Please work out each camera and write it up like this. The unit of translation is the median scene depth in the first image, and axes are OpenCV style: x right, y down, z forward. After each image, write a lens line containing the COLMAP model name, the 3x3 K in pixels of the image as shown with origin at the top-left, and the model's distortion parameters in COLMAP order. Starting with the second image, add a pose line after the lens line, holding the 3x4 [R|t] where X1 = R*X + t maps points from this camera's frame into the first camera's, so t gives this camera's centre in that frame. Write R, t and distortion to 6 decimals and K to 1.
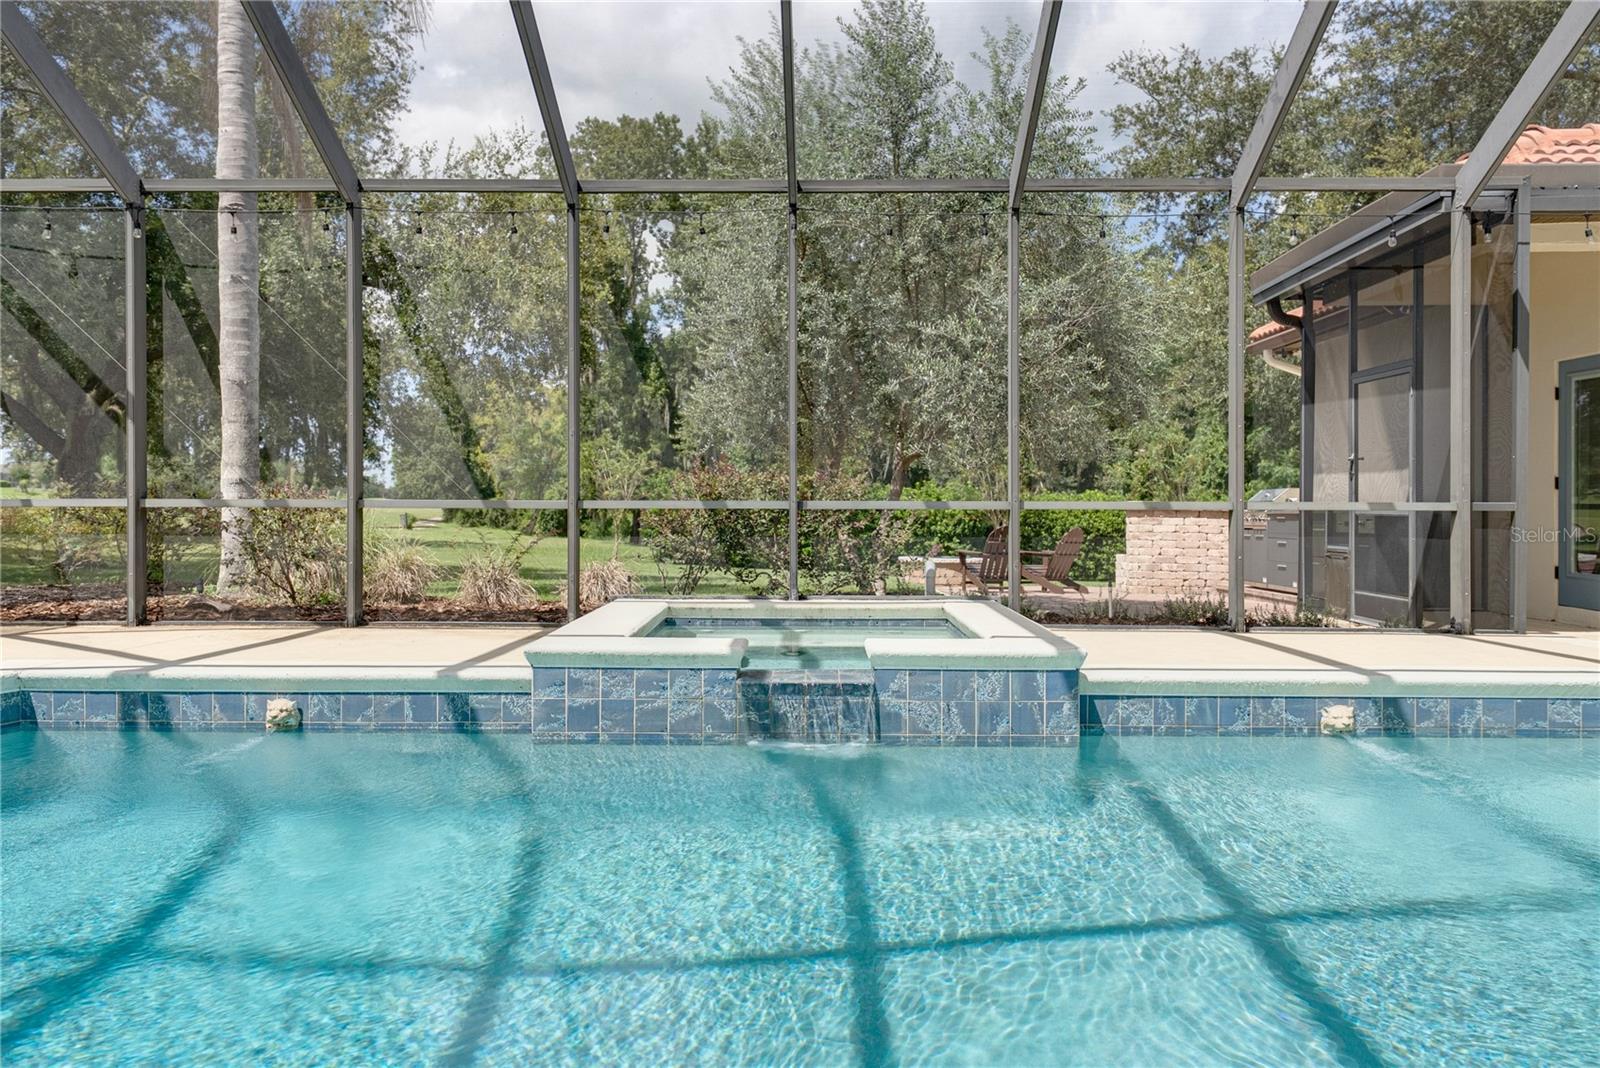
lens RADIAL K [[1122.6, 0, 806.3], [0, 1122.6, 507.9], [0, 0, 1]] dist [0.001935, -0.002819]
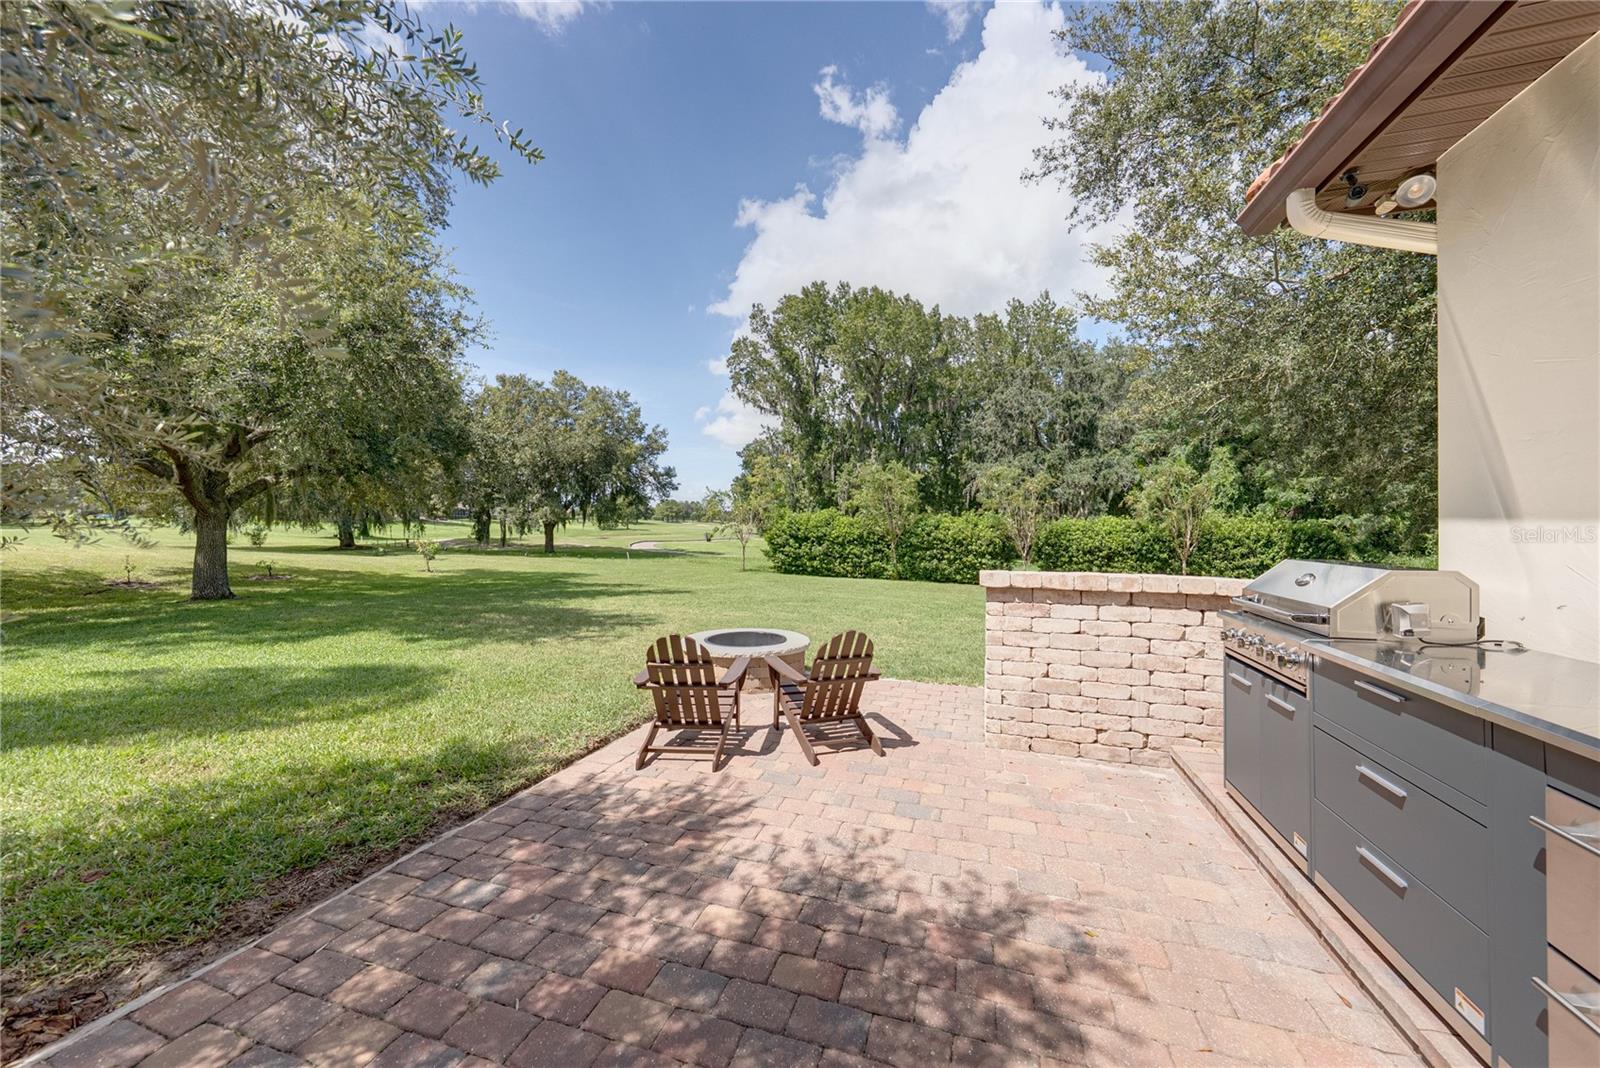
lens RADIAL K [[585.0, 0, 790.1], [0, 585.0, 528.9], [0, 0, 1]] dist [-0.005952, -0.000047]
pose [[0.955285, -0.011534, -0.295460, 0.610887], [0.014507, 0.999864, 0.007872, -0.063740], [0.295329, -0.011807, 0.955323, 1.536220]]
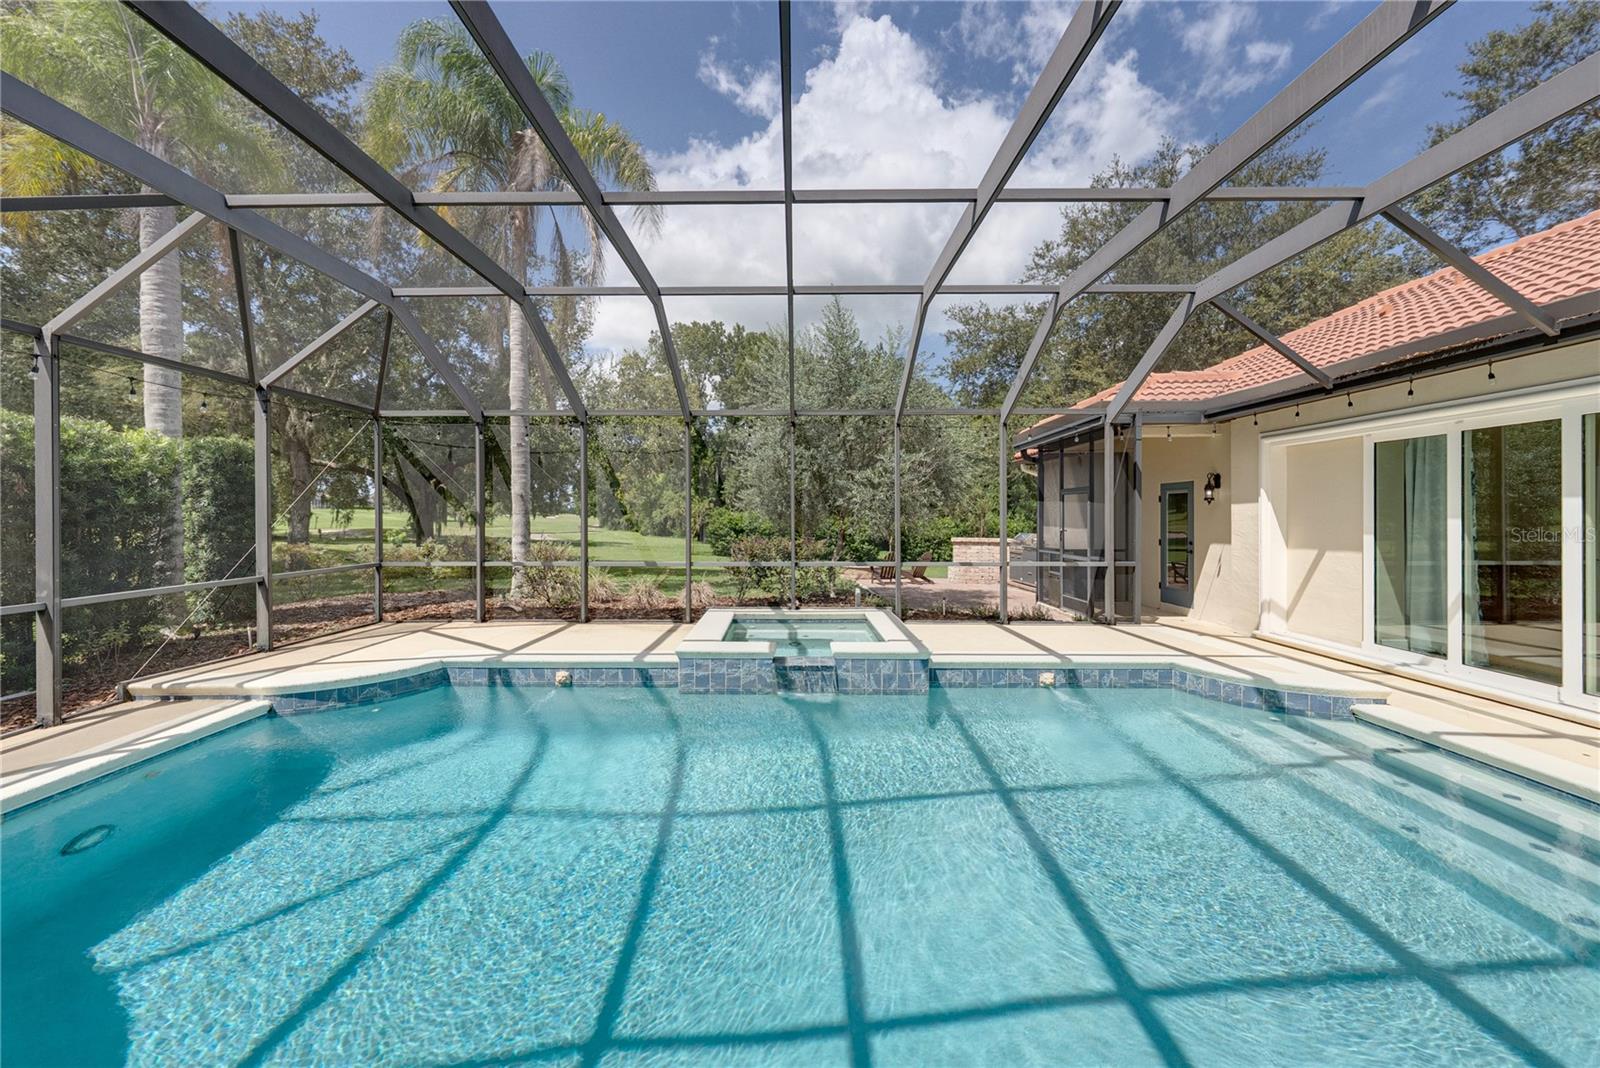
lens RADIAL K [[585.0, 0, 789.6], [0, 585.0, 517.9], [0, 0, 1]] dist [-0.005952, -0.000047]
pose [[0.999992, -0.002345, 0.003180, -0.021580], [0.002342, 0.999997, 0.000933, -0.091232], [-0.003182, -0.000925, 0.999995, -0.095711]]
